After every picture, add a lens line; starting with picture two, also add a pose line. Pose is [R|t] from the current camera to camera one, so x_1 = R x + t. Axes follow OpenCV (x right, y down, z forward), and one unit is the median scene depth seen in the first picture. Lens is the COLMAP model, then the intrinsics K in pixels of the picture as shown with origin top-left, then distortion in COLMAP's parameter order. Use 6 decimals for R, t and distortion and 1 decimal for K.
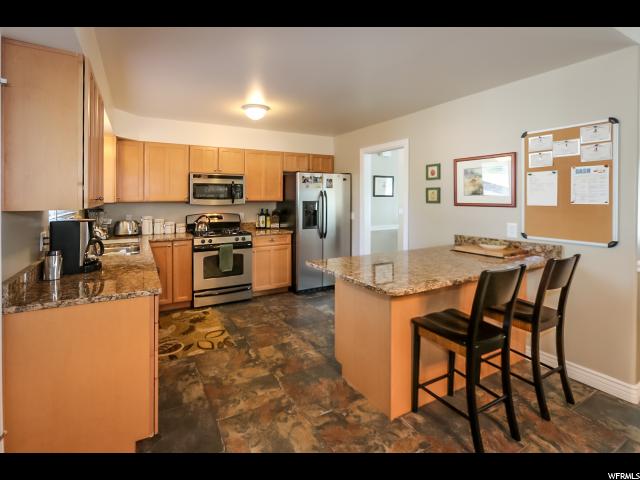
lens RADIAL K [[304.1, 0, 300.7], [0, 304.1, 210.8], [0, 0, 1]] dist [-0.006778, 0.004481]
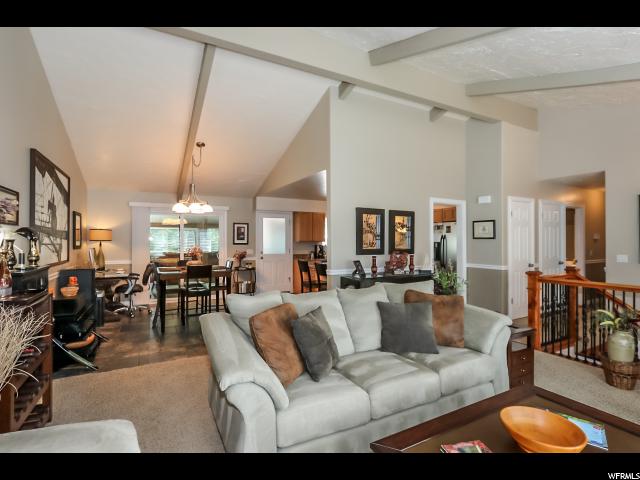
lens RADIAL K [[304.1, 0, 311.9], [0, 304.1, 240.3], [0, 0, 1]] dist [-0.006778, 0.004481]
pose [[0.015645, 0.000830, -0.999877, 1.976694], [-0.042547, 0.999094, 0.000164, -0.018830], [0.998972, 0.042539, 0.015667, 0.490735]]
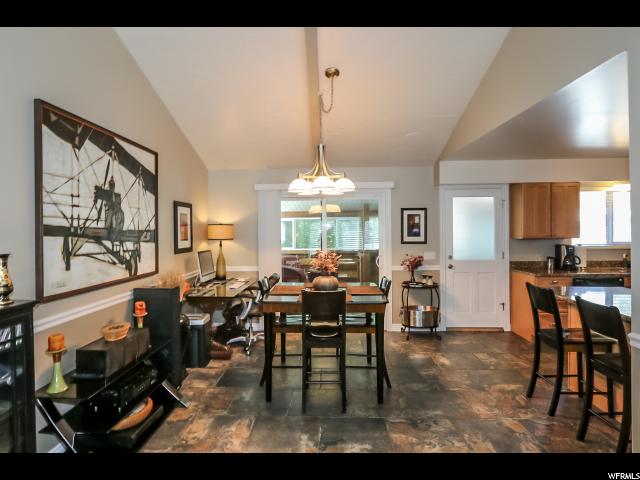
lens RADIAL K [[365.7, 0, 324.6], [0, 365.7, 230.9], [0, 0, 1]] dist [-0.005936, 0.002176]
pose [[-0.476725, 0.010478, -0.878990, 1.366541], [-0.026682, 0.999296, 0.026384, -0.053216], [0.878648, 0.036031, -0.476109, 0.427983]]
